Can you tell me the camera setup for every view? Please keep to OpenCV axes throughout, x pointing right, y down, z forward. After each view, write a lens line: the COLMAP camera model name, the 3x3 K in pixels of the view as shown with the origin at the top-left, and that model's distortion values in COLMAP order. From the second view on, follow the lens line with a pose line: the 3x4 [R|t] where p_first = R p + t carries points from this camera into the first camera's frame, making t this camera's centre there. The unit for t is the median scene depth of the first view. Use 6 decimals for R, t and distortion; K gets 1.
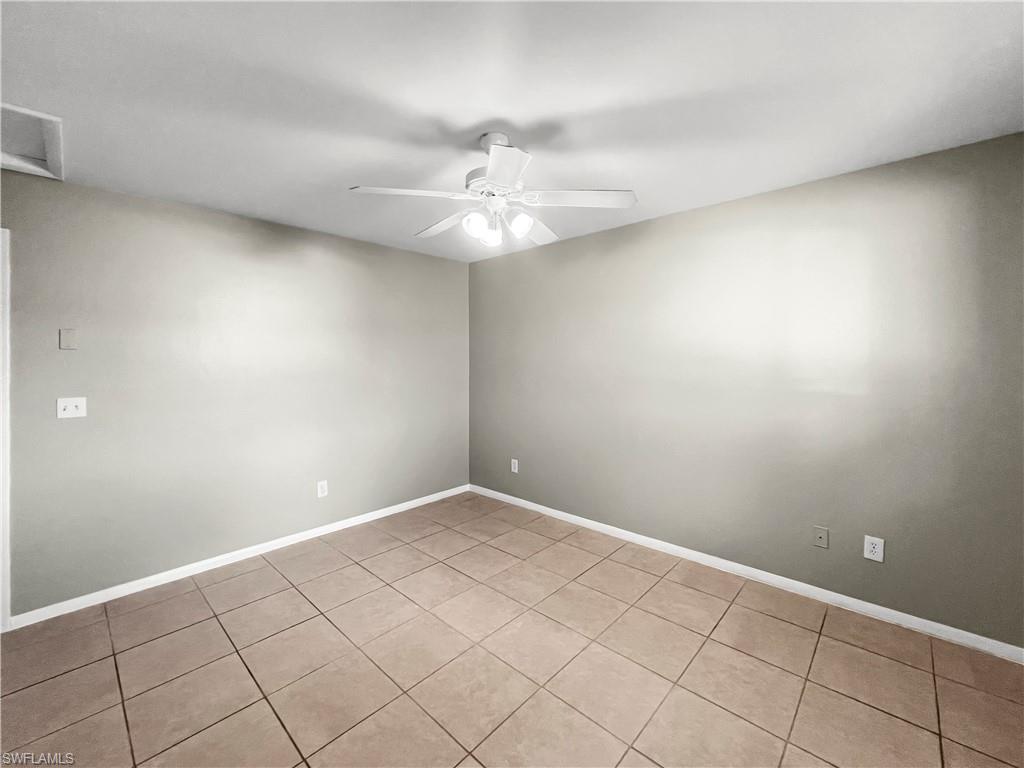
lens RADIAL K [[424.8, 0, 507.8], [0, 424.8, 383.9], [0, 0, 1]] dist [-0.004758, -0.000395]
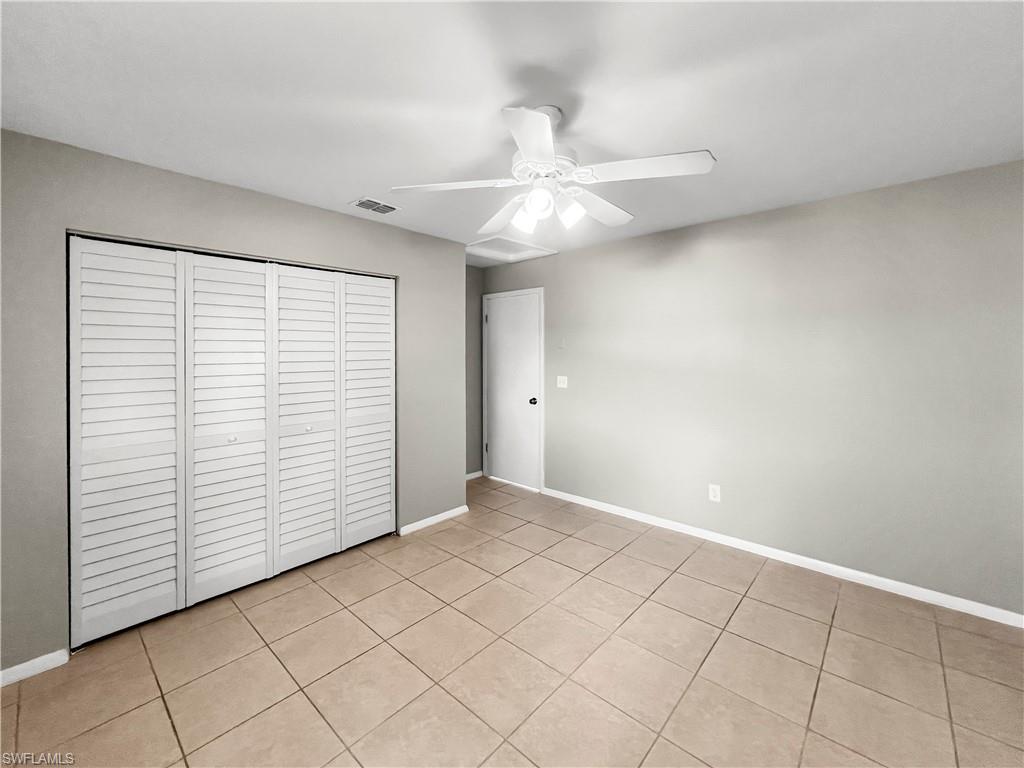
lens RADIAL K [[424.8, 0, 505.2], [0, 424.8, 379.5], [0, 0, 1]] dist [-0.004758, -0.000395]
pose [[0.007006, 0.072400, -0.997351, 0.626841], [-0.056572, 0.995807, 0.071890, -0.059330], [0.998374, 0.055919, 0.011073, 0.665365]]
